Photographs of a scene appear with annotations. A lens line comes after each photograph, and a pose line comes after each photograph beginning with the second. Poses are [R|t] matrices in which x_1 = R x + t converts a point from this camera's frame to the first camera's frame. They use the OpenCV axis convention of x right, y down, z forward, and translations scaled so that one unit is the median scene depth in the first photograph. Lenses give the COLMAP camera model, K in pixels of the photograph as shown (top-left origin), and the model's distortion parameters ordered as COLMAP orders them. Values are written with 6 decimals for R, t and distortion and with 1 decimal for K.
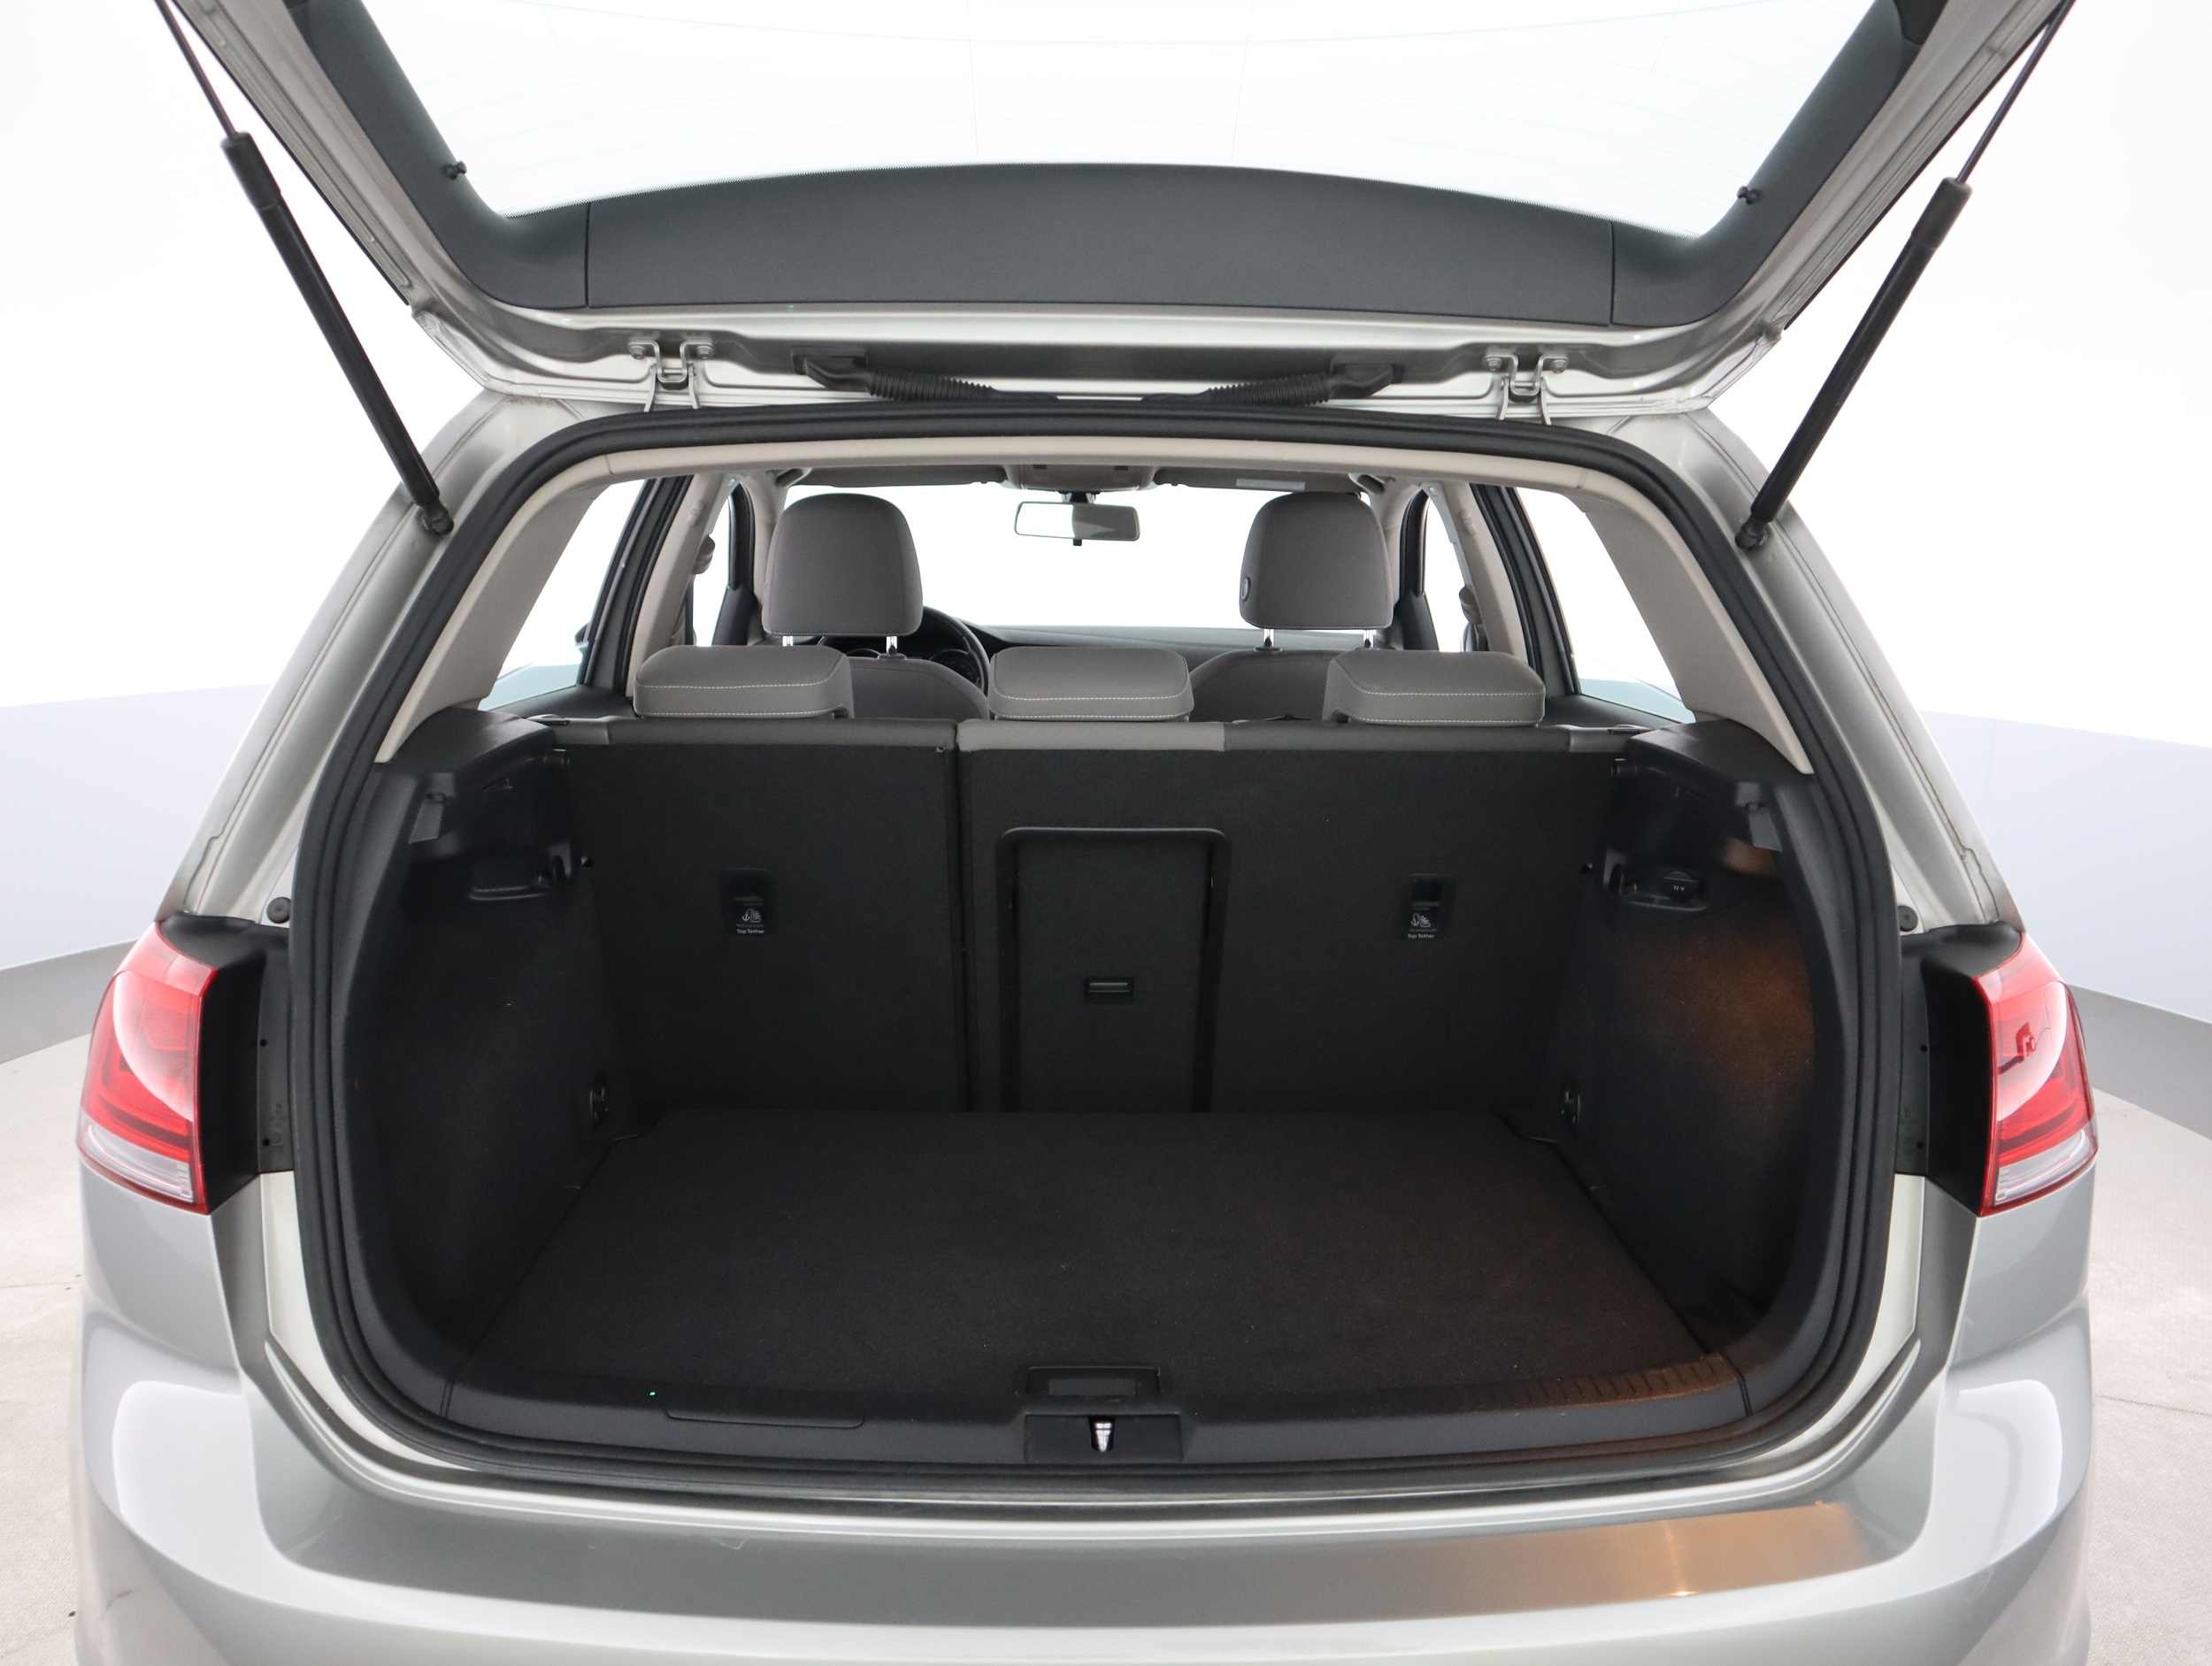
lens RADIAL K [[1749.3, 0, 1106.0], [0, 1749.3, 833.0], [0, 0, 1]] dist [-0.091590, 0.003820]
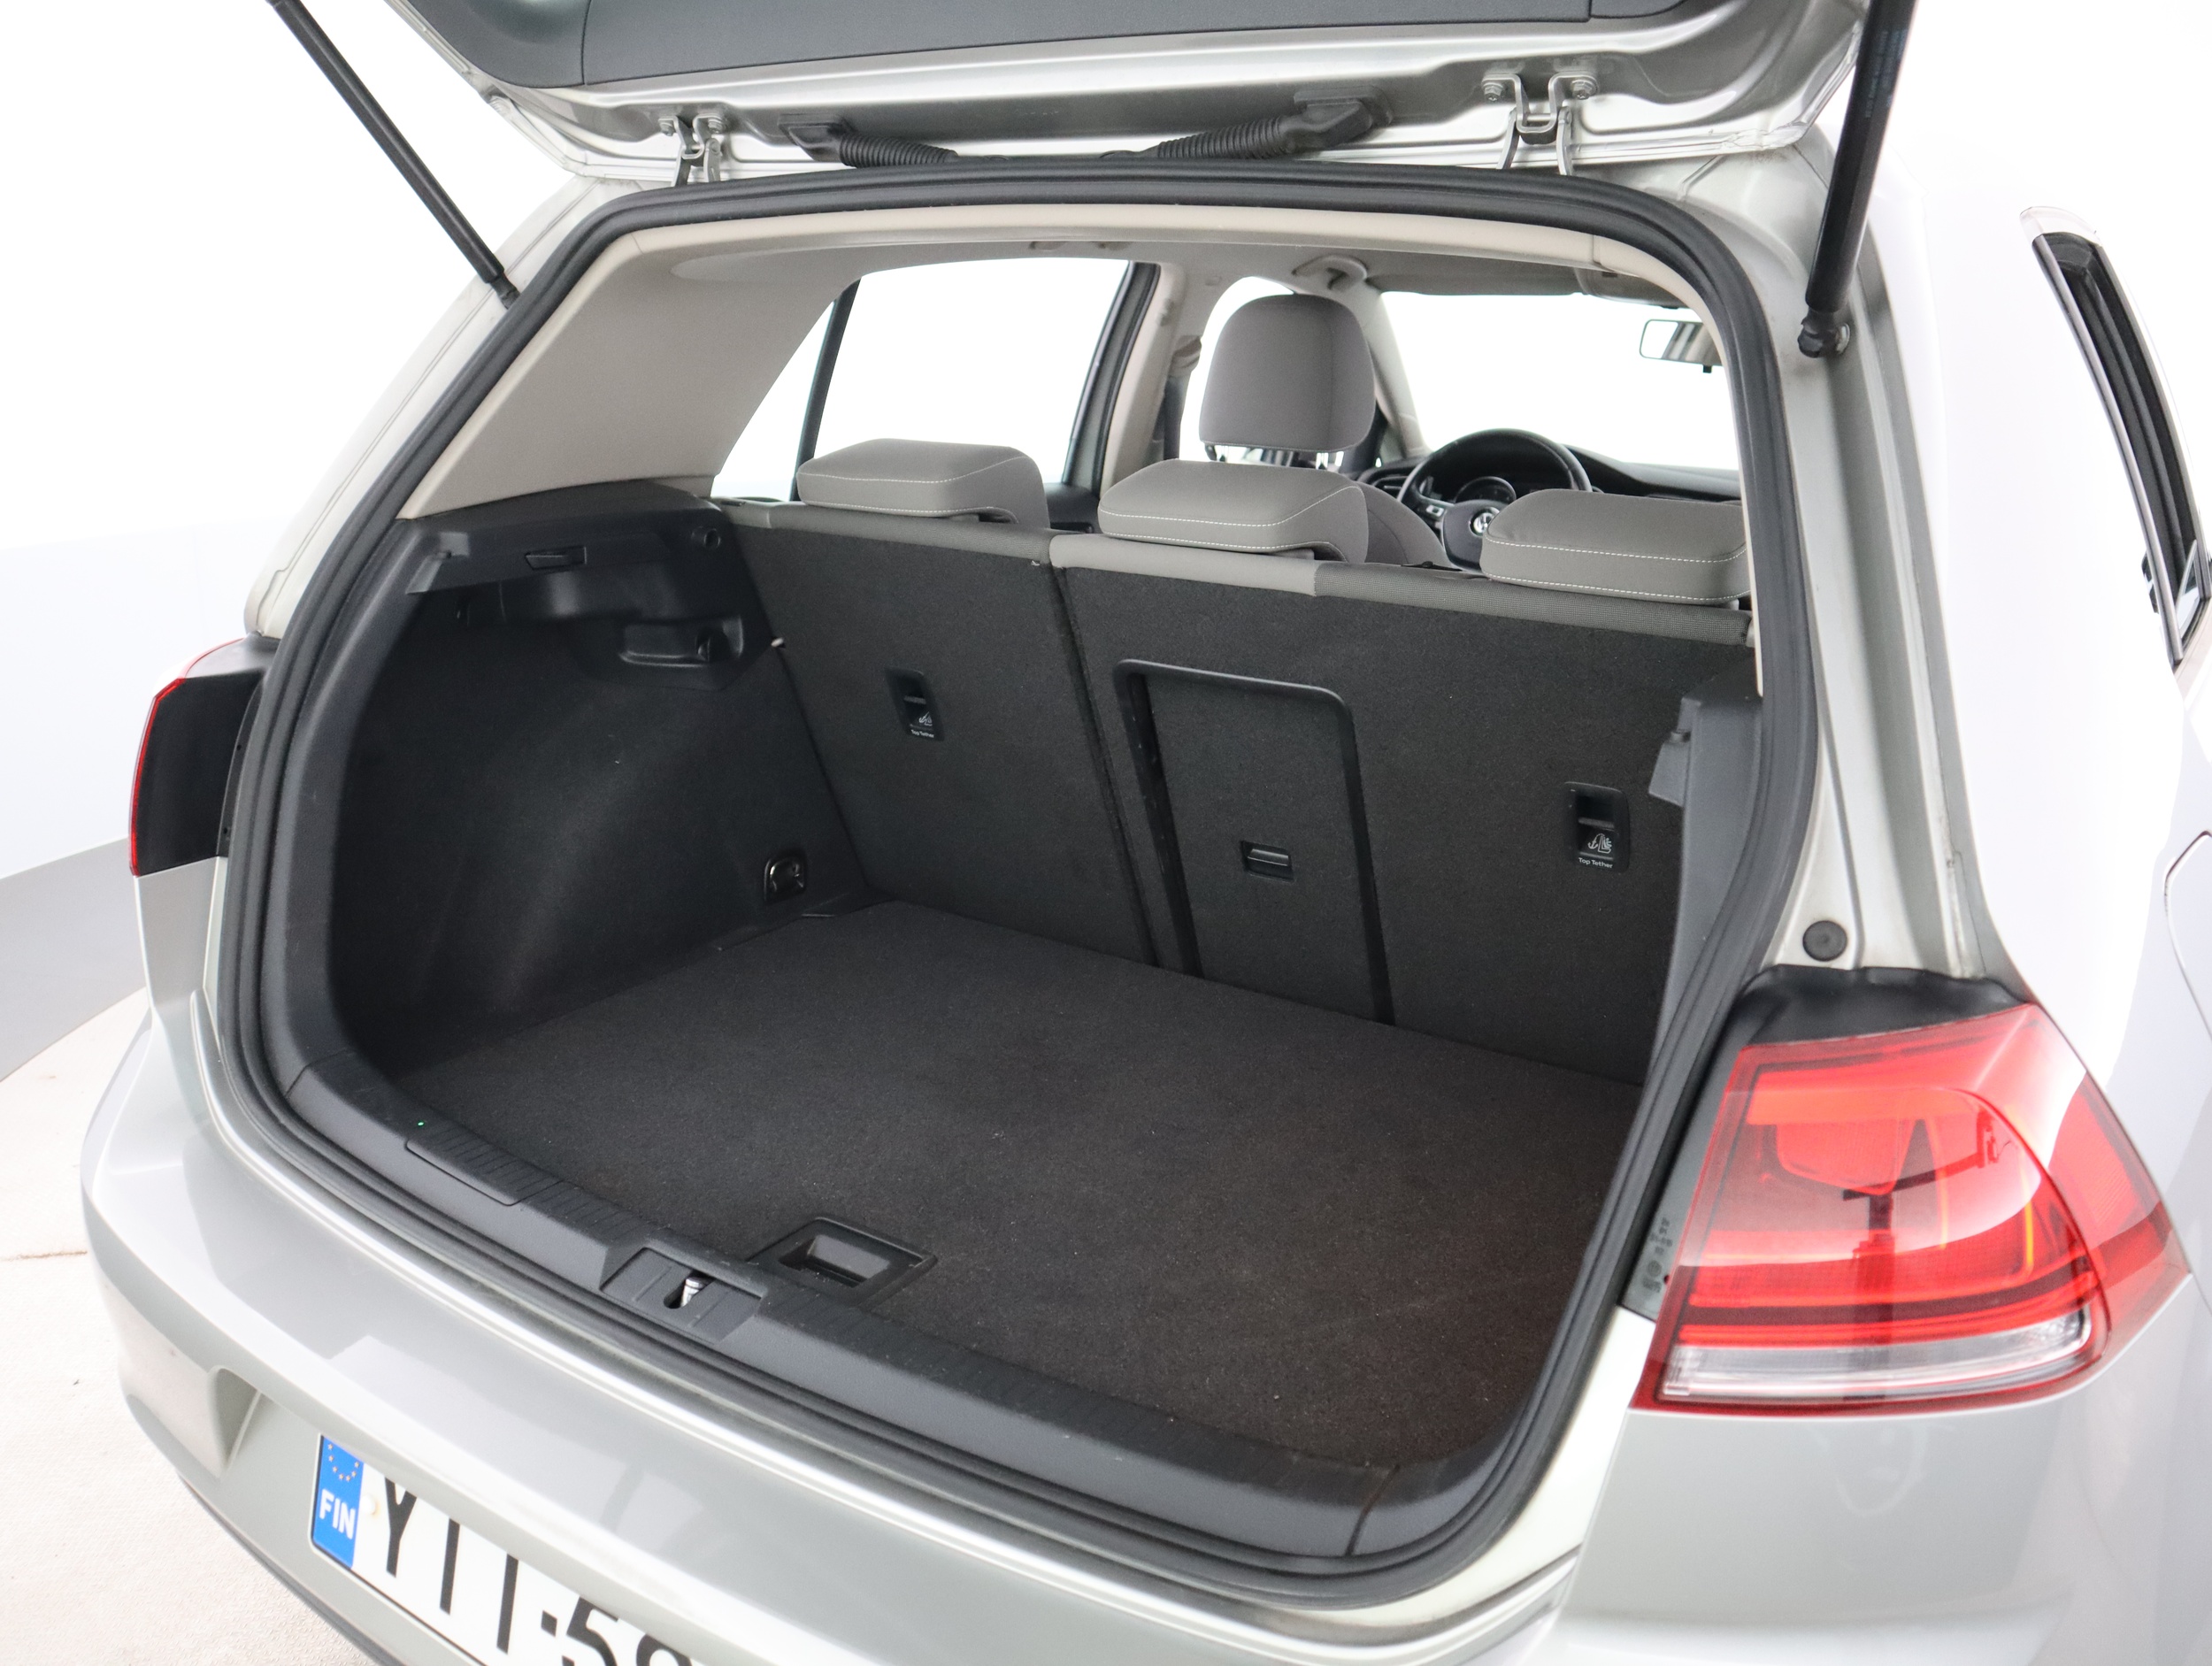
lens RADIAL K [[1745.7, 0, 1106.3], [0, 1745.7, 813.5], [0, 0, 1]] dist [-0.070749, -0.004907]
pose [[0.822660, 0.167307, -0.543358, 0.527520], [-0.122502, 0.985434, 0.117956, -0.035211], [0.555179, -0.030475, 0.831173, 0.292421]]
